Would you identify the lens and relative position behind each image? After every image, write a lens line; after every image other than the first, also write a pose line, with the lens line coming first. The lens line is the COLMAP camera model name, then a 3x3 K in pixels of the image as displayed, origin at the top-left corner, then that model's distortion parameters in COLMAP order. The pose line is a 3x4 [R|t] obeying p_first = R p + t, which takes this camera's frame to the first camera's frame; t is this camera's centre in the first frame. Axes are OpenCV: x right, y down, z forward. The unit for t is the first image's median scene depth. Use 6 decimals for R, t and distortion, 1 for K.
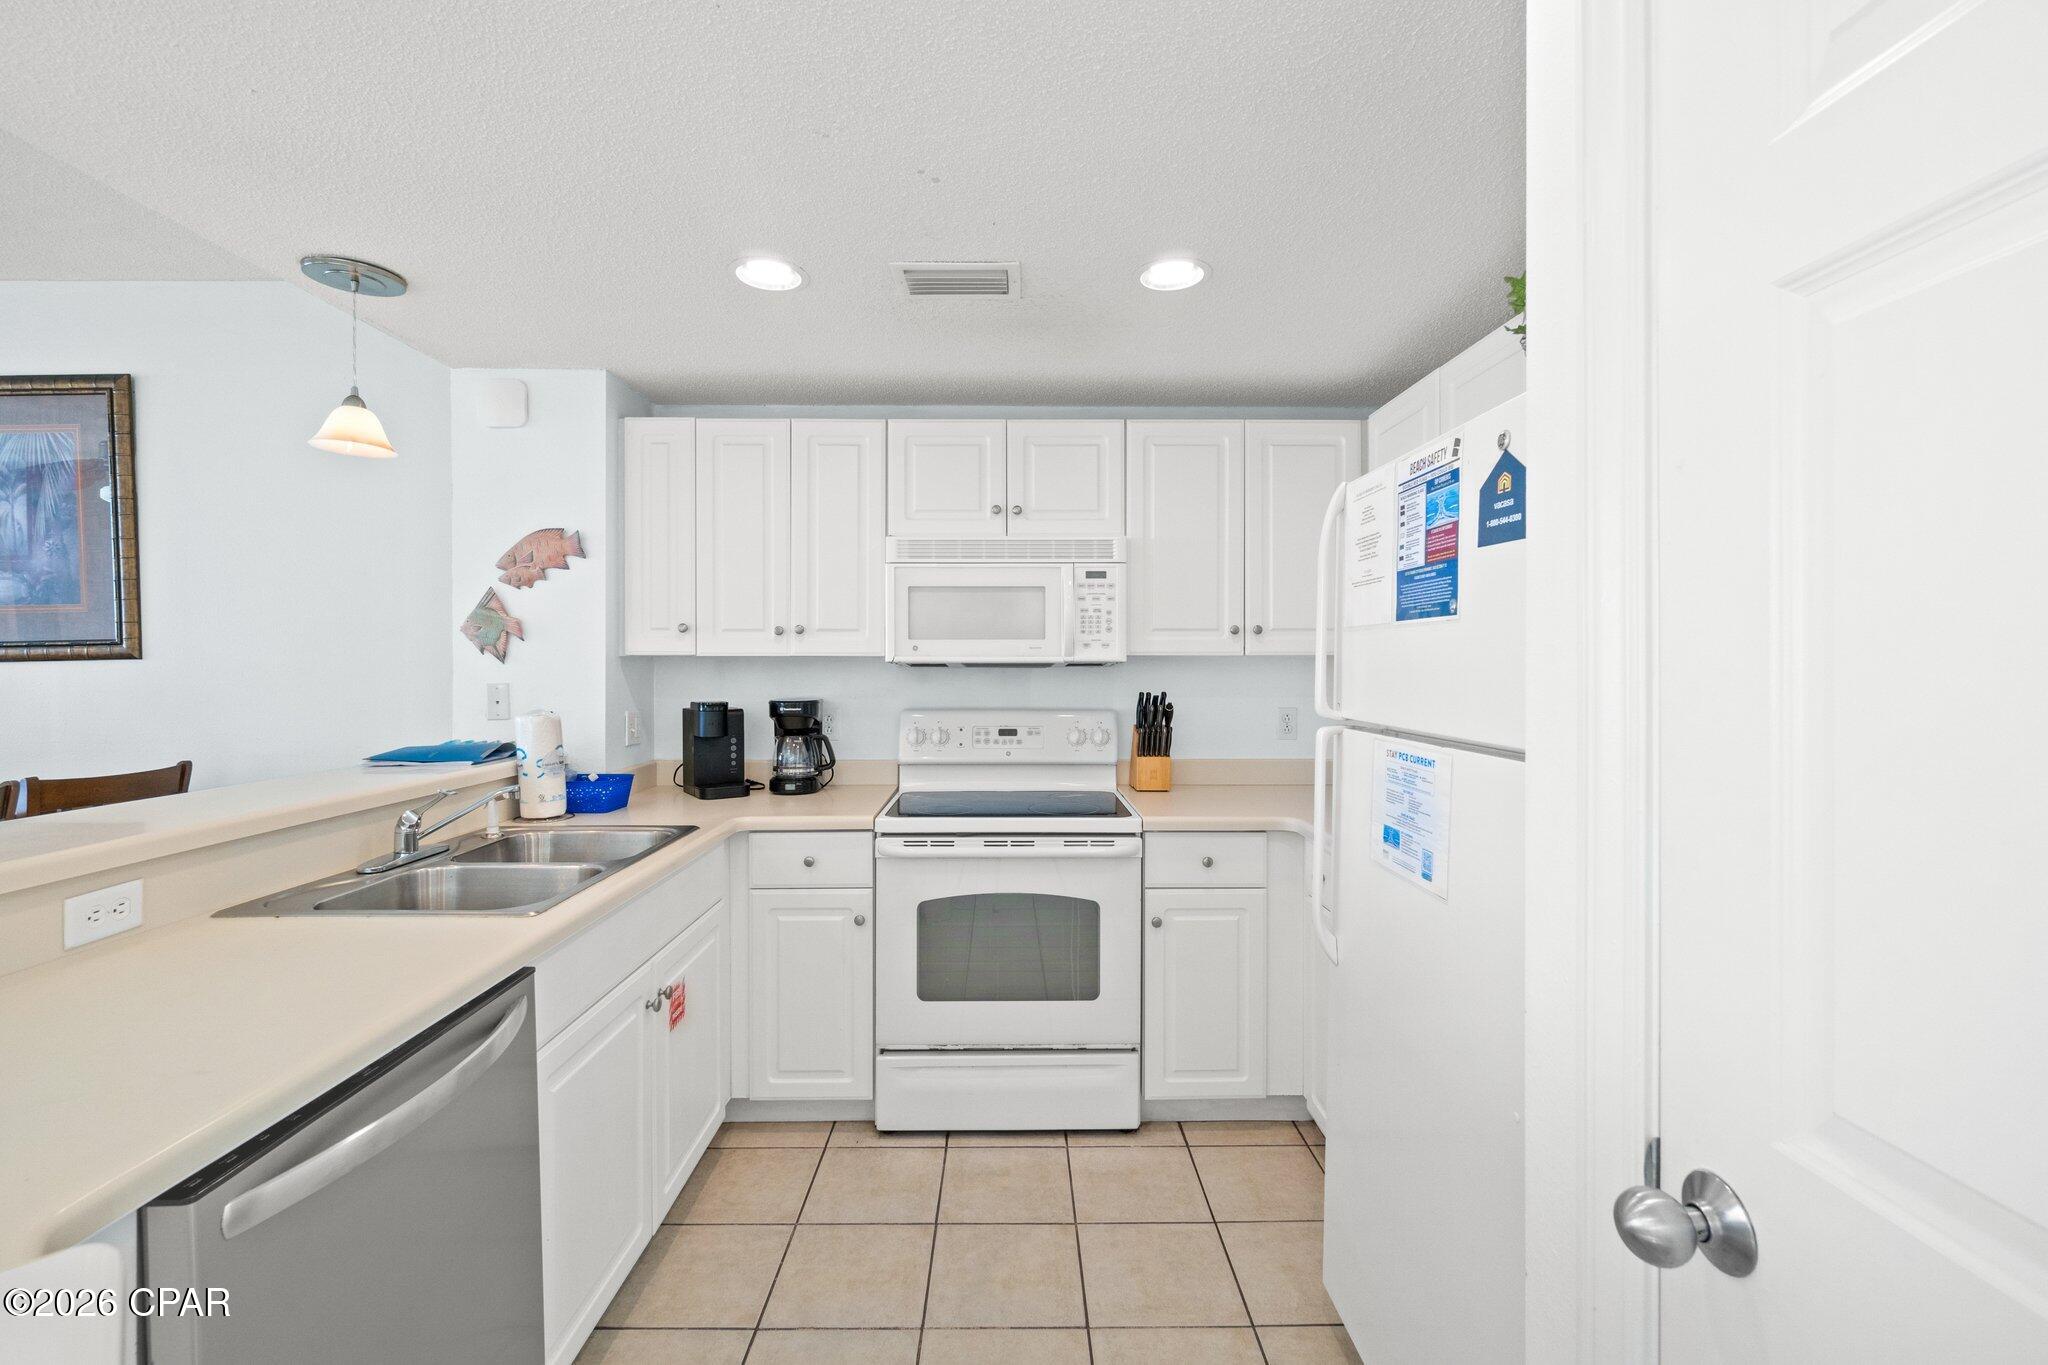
lens RADIAL K [[886.6, 0, 1020.2], [0, 886.6, 662.0], [0, 0, 1]] dist [-0.003080, 0.000249]
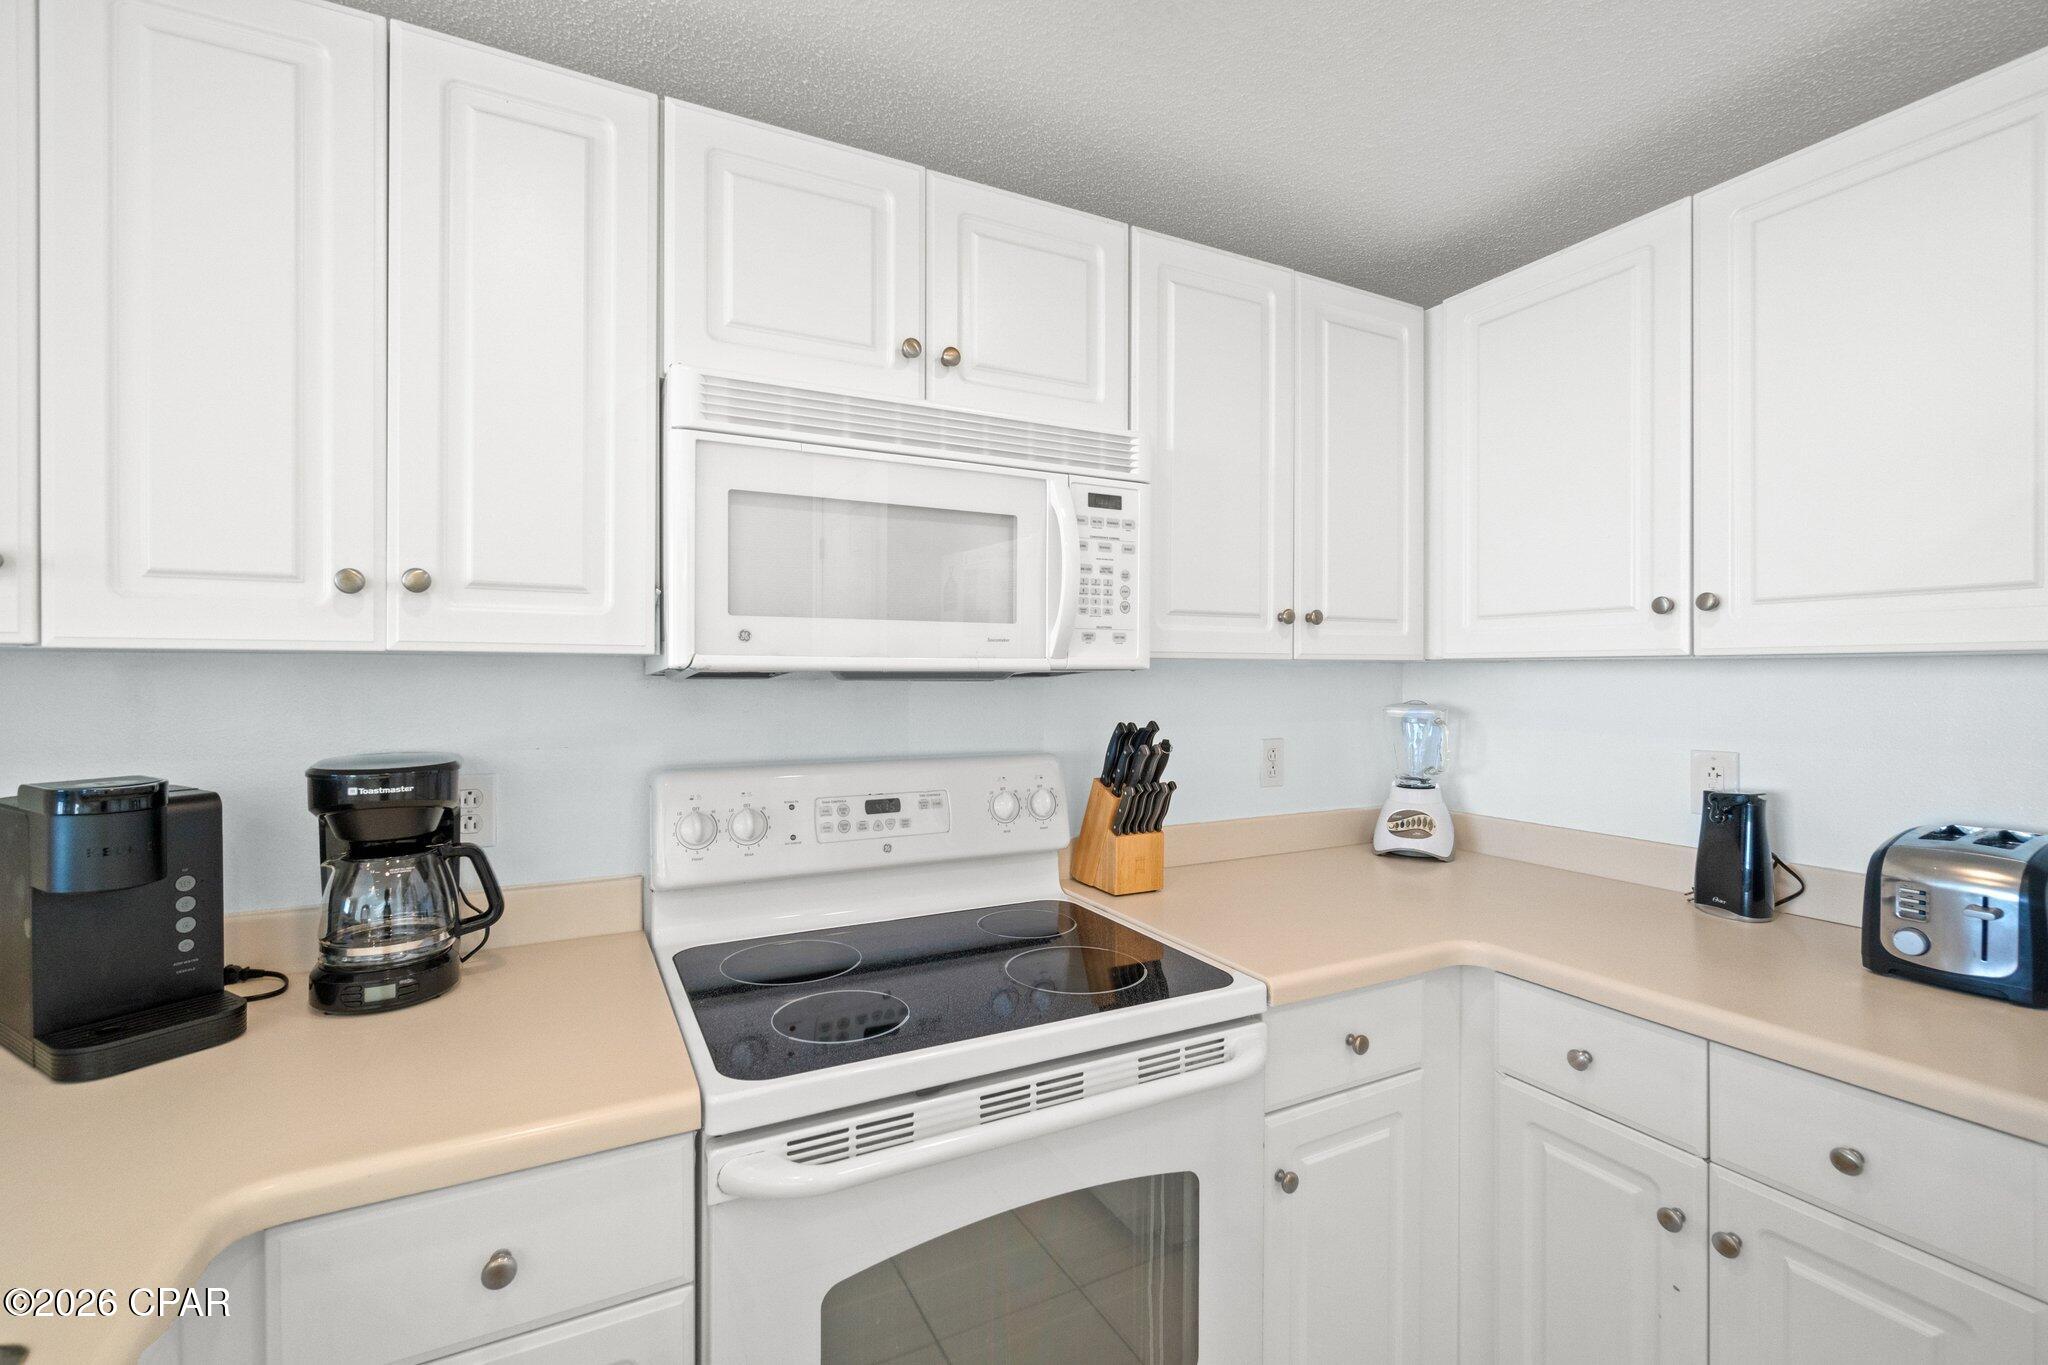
lens RADIAL K [[886.6, 0, 1021.9], [0, 886.6, 676.6], [0, 0, 1]] dist [-0.003080, 0.000249]
pose [[0.896801, -0.000287, 0.442434, -0.186433], [-0.001658, 0.999991, 0.004010, 0.002264], [-0.442431, -0.004330, 0.896792, 0.553693]]
